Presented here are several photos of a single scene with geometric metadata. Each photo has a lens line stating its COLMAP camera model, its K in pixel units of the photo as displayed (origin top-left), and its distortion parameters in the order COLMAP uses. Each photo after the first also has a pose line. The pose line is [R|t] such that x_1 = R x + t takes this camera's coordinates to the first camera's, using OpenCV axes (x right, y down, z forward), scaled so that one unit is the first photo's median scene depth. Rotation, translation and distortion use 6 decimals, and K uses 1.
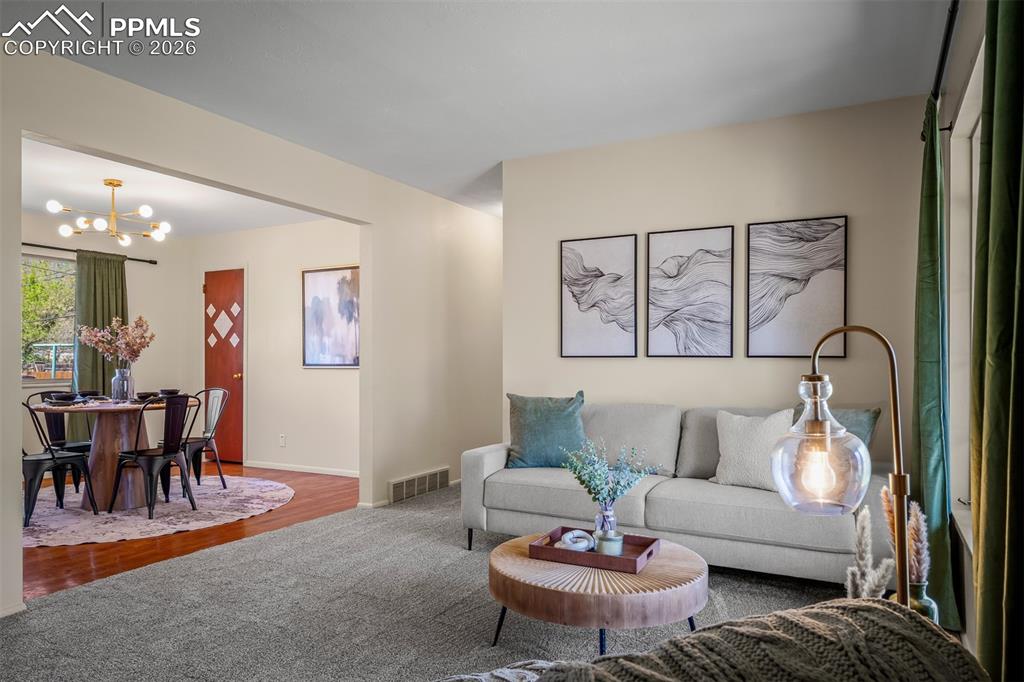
lens RADIAL K [[675.2, 0, 517.9], [0, 675.2, 366.3], [0, 0, 1]] dist [0.002178, 0.002772]
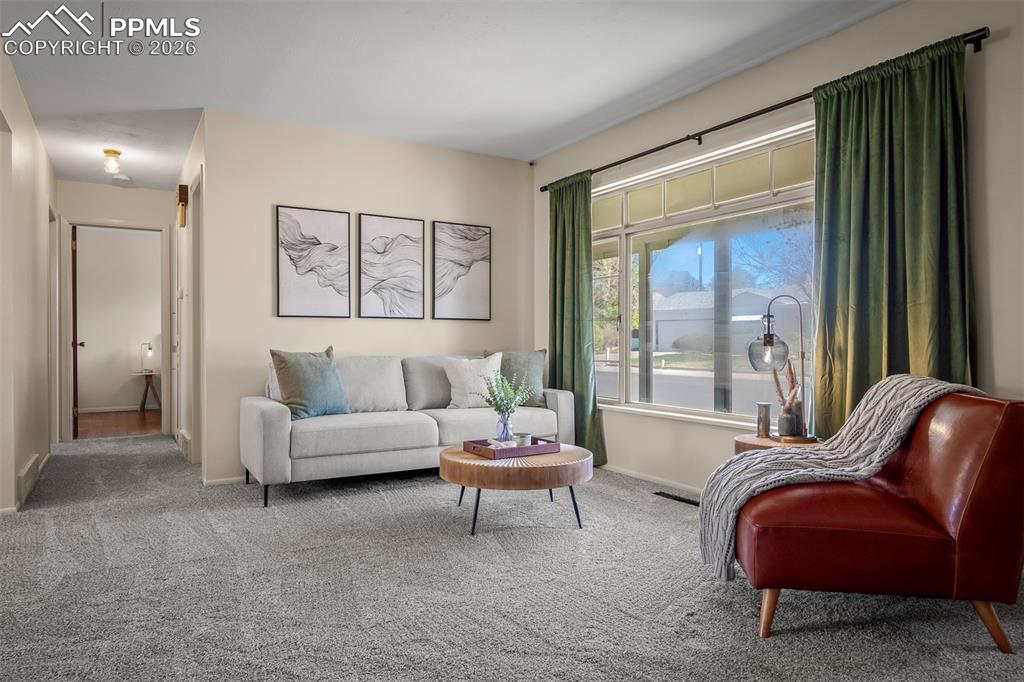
lens RADIAL K [[648.9, 0, 512.4], [0, 648.9, 339.7], [0, 0, 1]] dist [0.001117, 0.000590]
pose [[0.514179, -0.005539, 0.857665, -0.665770], [0.009309, 0.999956, 0.000877, 0.027002], [-0.857632, 0.007533, 0.514208, 0.187127]]
